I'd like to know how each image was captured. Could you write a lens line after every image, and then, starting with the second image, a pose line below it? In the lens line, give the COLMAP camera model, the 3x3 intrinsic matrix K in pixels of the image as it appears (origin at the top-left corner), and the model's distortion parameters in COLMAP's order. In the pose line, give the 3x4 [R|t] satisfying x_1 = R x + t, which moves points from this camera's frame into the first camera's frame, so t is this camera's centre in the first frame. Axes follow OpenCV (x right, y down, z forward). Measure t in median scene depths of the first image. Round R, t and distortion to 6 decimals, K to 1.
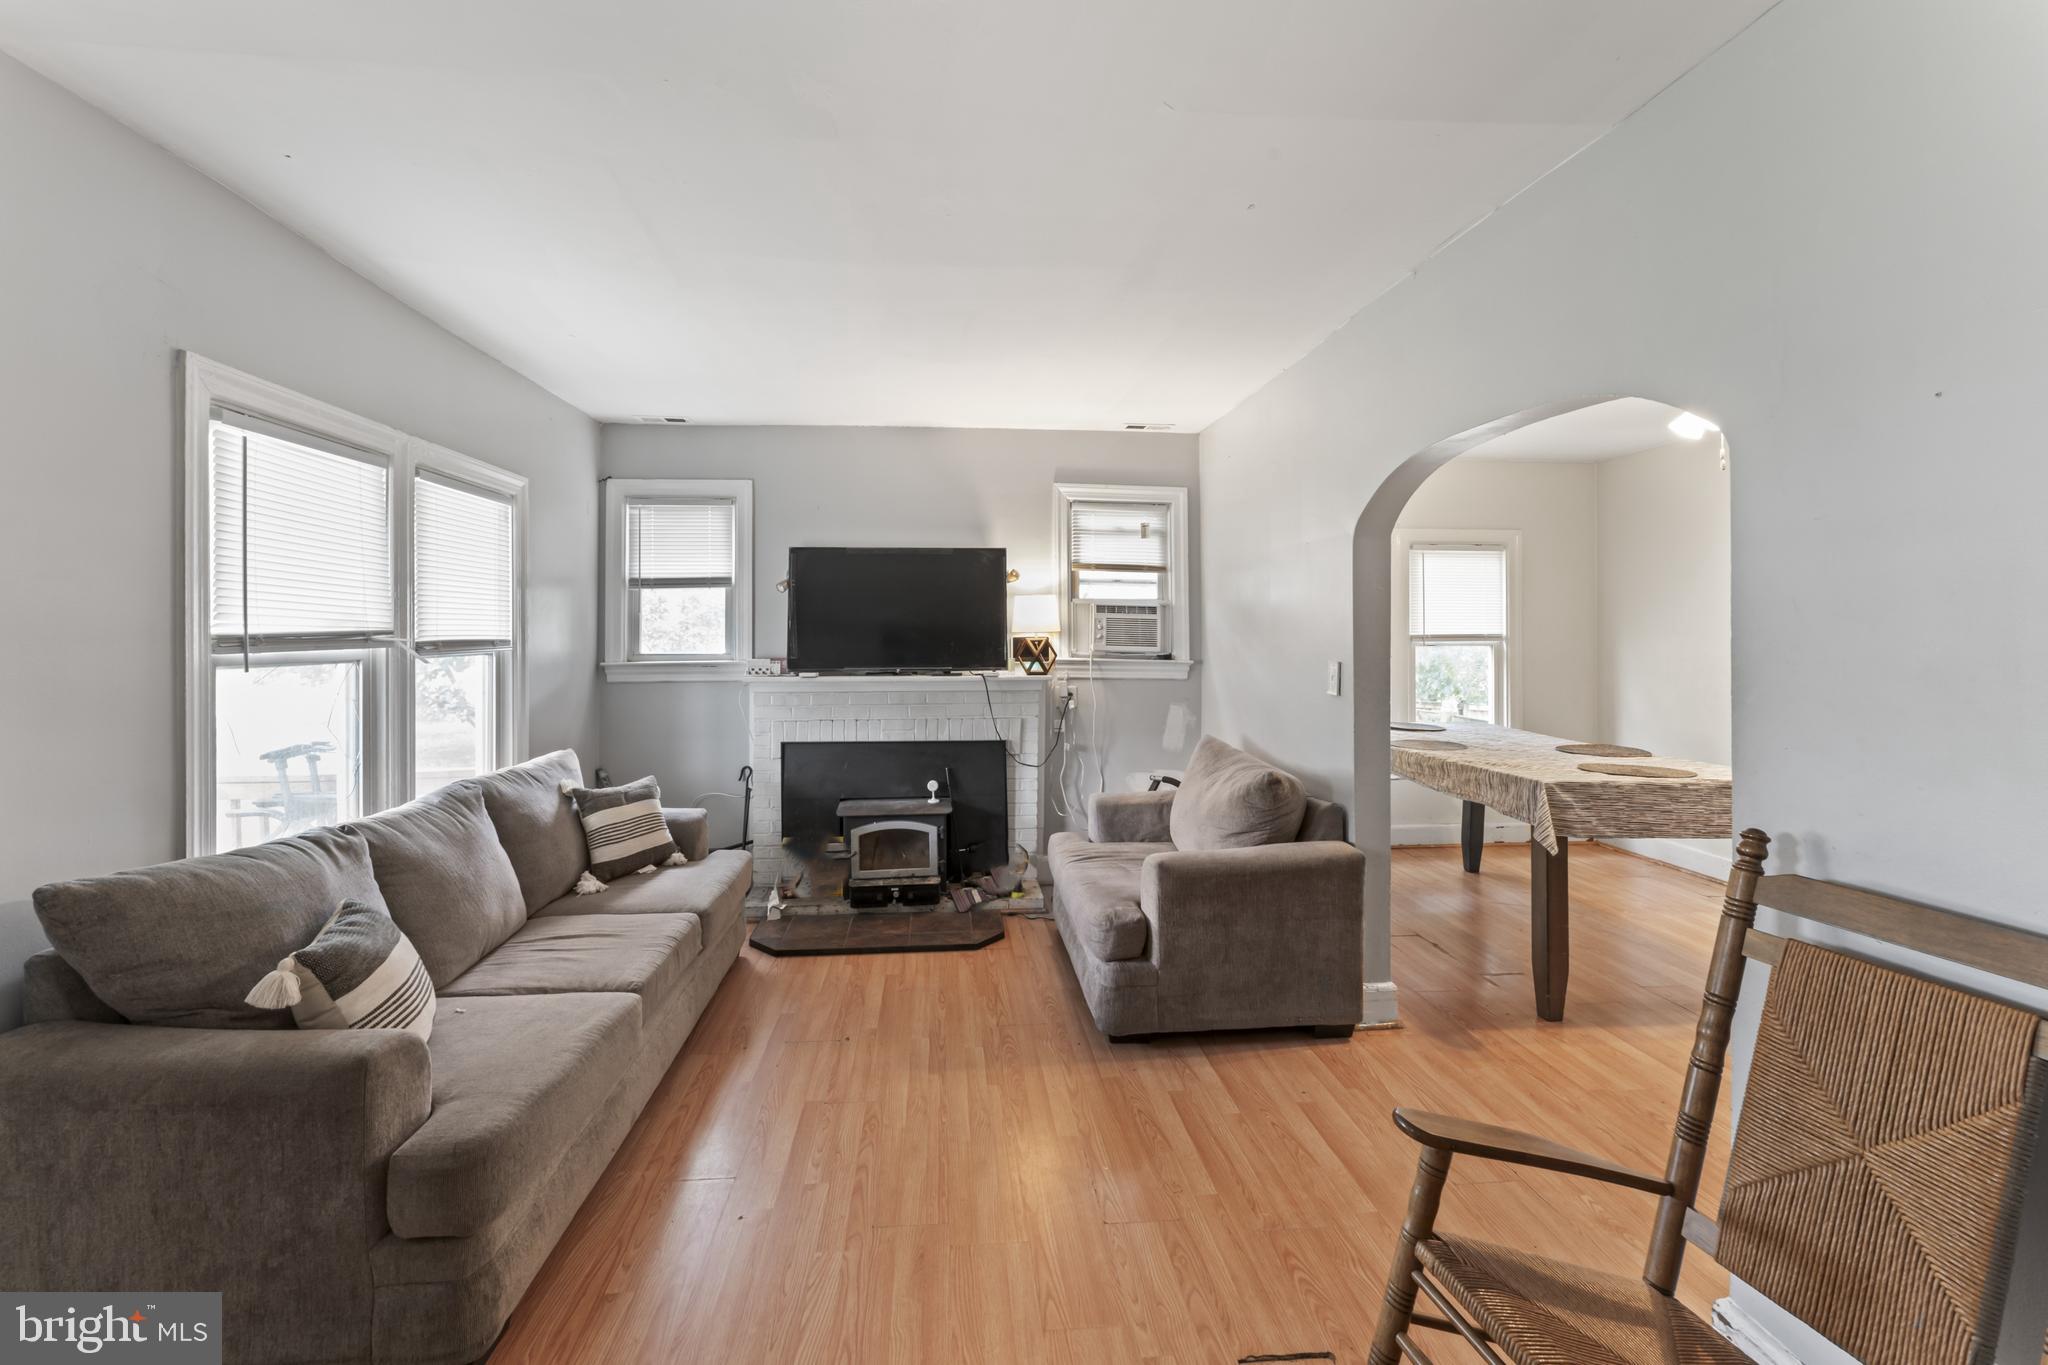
lens RADIAL K [[842.0, 0, 1017.6], [0, 842.0, 624.5], [0, 0, 1]] dist [0.002989, 0.000487]
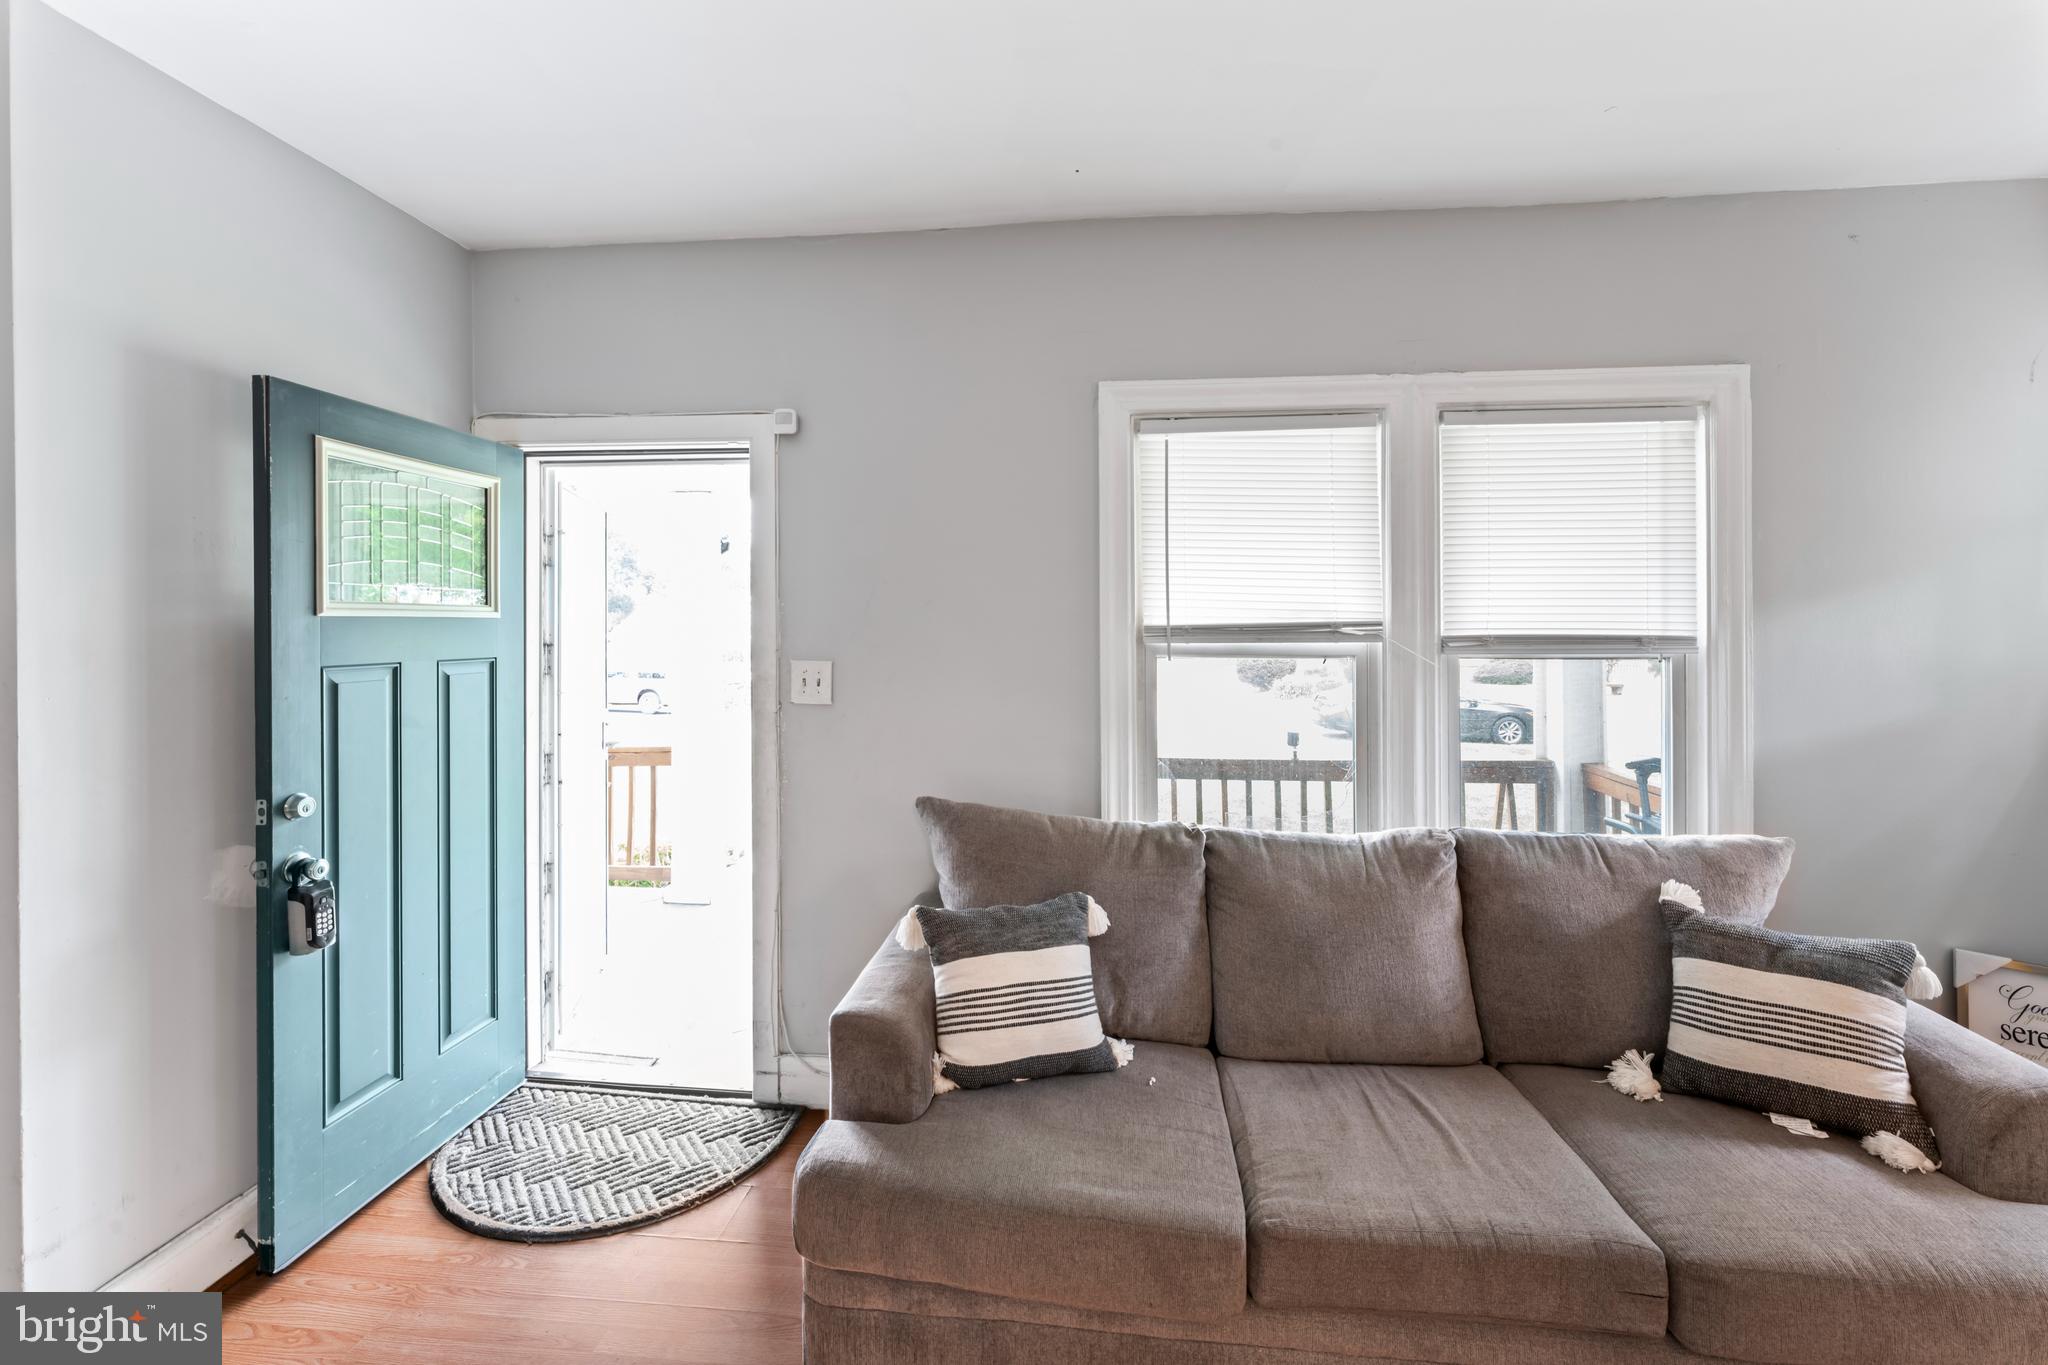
lens RADIAL K [[842.0, 0, 1017.6], [0, 842.0, 624.5], [0, 0, 1]] dist [0.002989, 0.000487]
pose [[-0.200046, 0.001169, -0.979786, 0.090803], [0.007186, 0.999974, -0.000274, 0.004812], [0.979760, -0.007096, -0.200049, 0.537265]]
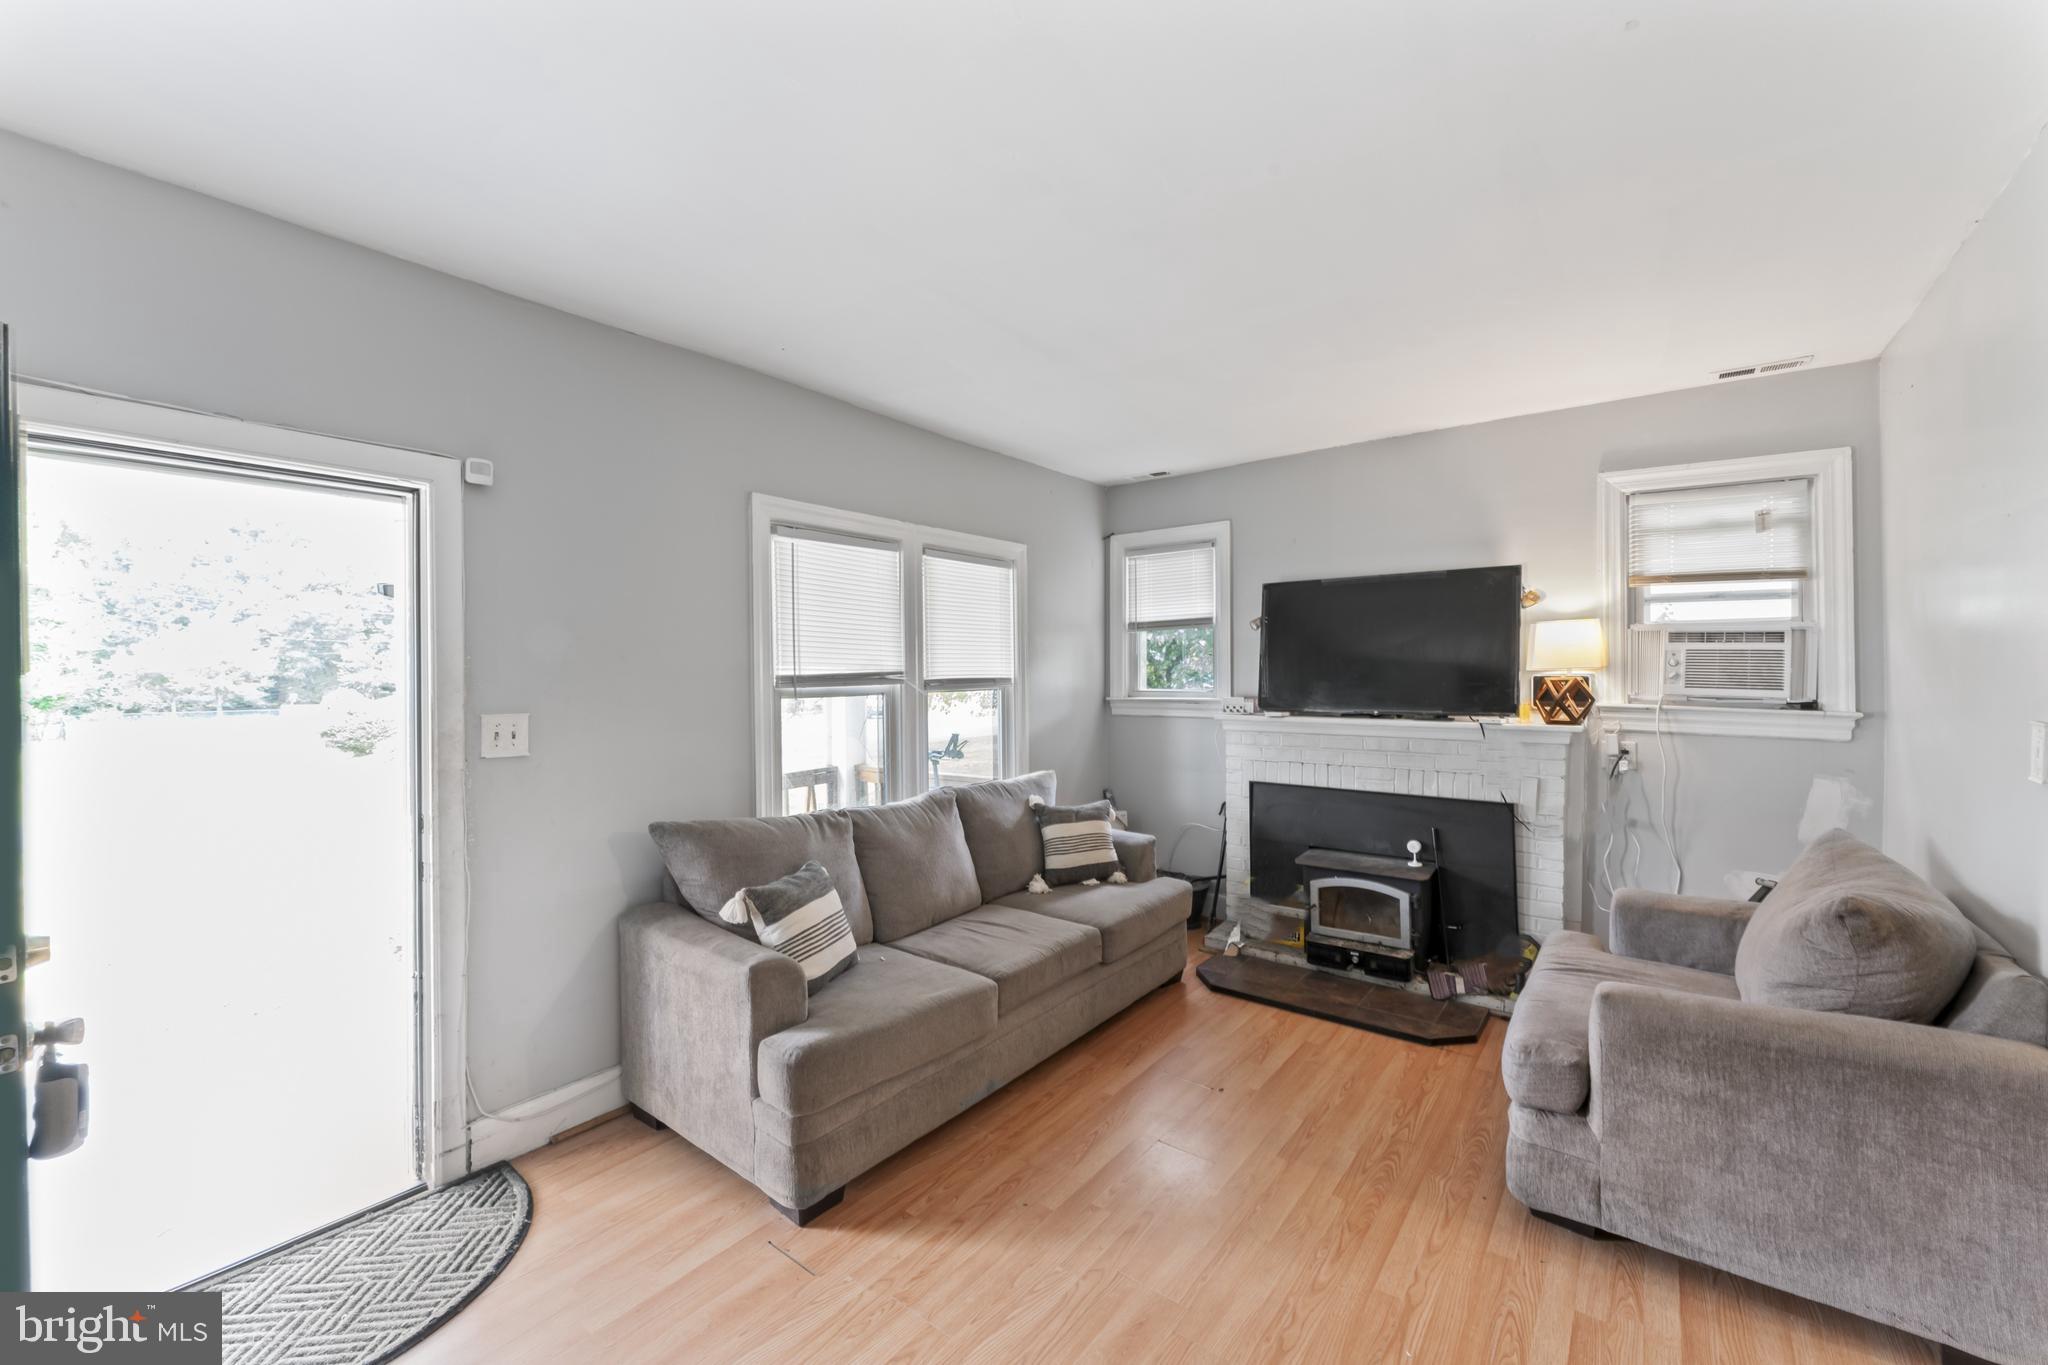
lens RADIAL K [[830.4, 0, 1018.5], [0, 830.4, 666.8], [0, 0, 1]] dist [0.001425, -0.000116]
pose [[0.727249, -0.005343, -0.686353, 0.204243], [0.011596, 0.999923, 0.004503, -0.002887], [0.686276, -0.011234, 0.727254, 0.103544]]
